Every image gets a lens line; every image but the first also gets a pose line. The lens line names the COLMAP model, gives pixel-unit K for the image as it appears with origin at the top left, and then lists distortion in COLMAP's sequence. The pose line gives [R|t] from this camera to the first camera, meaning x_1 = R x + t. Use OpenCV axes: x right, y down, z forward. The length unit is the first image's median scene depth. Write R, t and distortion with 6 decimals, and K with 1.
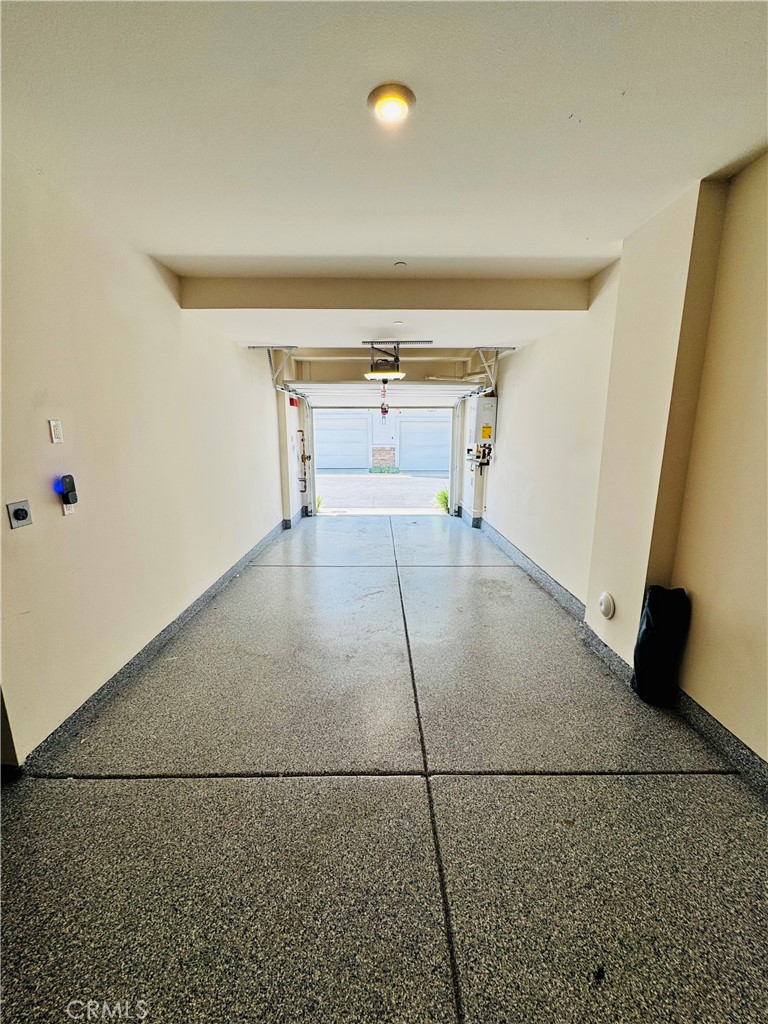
lens RADIAL K [[408.7, 0, 383.4], [0, 408.7, 512.8], [0, 0, 1]] dist [-0.002452, 0.000407]
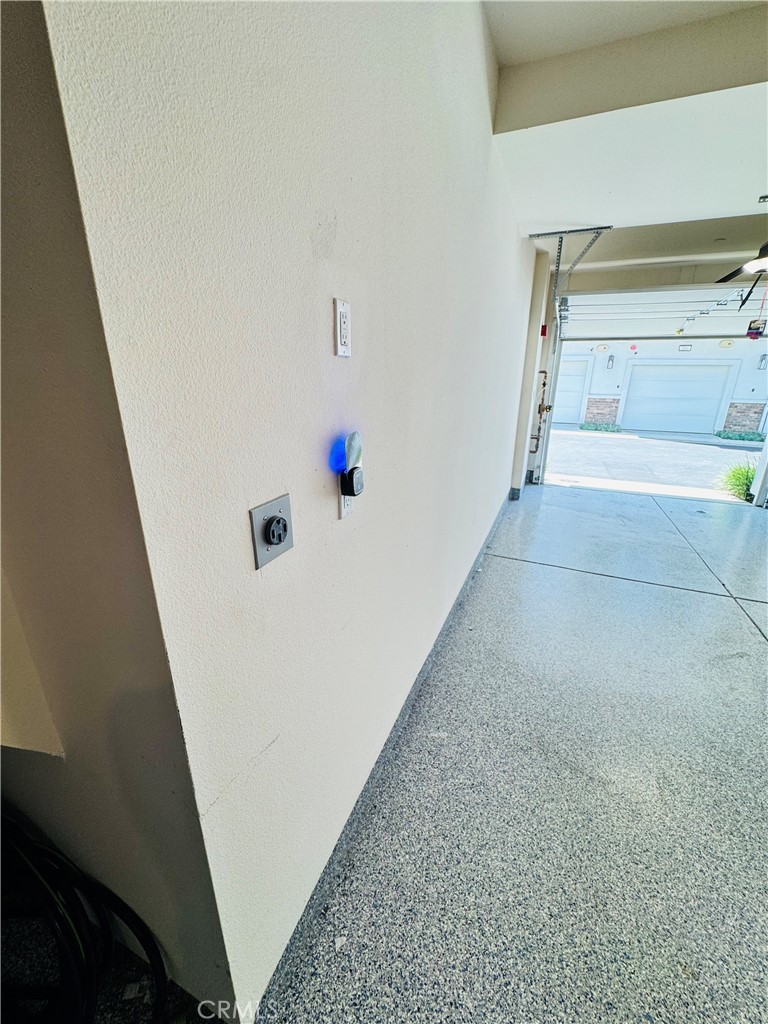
lens RADIAL K [[408.7, 0, 383.5], [0, 408.7, 512.9], [0, 0, 1]] dist [-0.002452, 0.000407]
pose [[0.918980, 0.138602, -0.369141, -0.155479], [-0.093134, 0.985994, 0.138355, -0.019178], [0.383147, -0.092766, 0.919017, 0.162350]]
